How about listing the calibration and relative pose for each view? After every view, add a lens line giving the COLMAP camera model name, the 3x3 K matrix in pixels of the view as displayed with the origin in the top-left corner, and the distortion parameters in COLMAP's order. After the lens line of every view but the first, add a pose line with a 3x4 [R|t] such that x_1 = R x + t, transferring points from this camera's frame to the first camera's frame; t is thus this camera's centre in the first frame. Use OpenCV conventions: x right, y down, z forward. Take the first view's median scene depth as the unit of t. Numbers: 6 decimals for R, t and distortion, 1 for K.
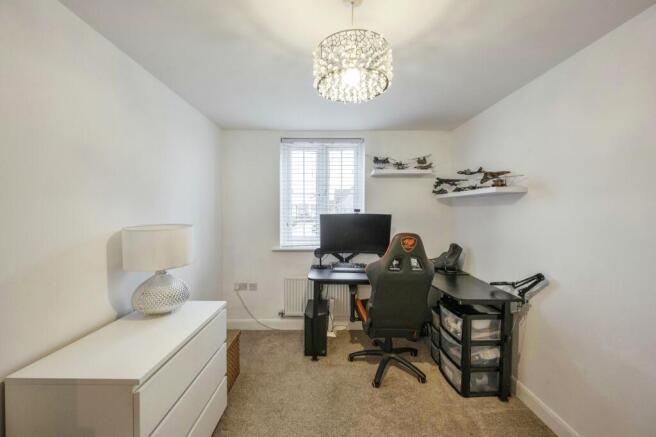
lens RADIAL K [[263.7, 0, 327.8], [0, 263.7, 213.7], [0, 0, 1]] dist [-0.001124, -0.000127]
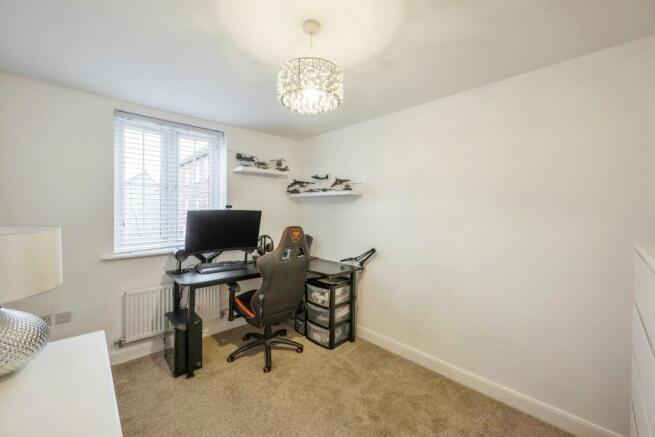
lens RADIAL K [[264.2, 0, 331.7], [0, 264.2, 210.6], [0, 0, 1]] dist [-0.000729, -0.000229]
pose [[0.721488, 0.000182, 0.692427, -0.315093], [0.004028, 0.999982, -0.004460, 0.009108], [-0.692416, 0.006008, 0.721474, 0.039217]]
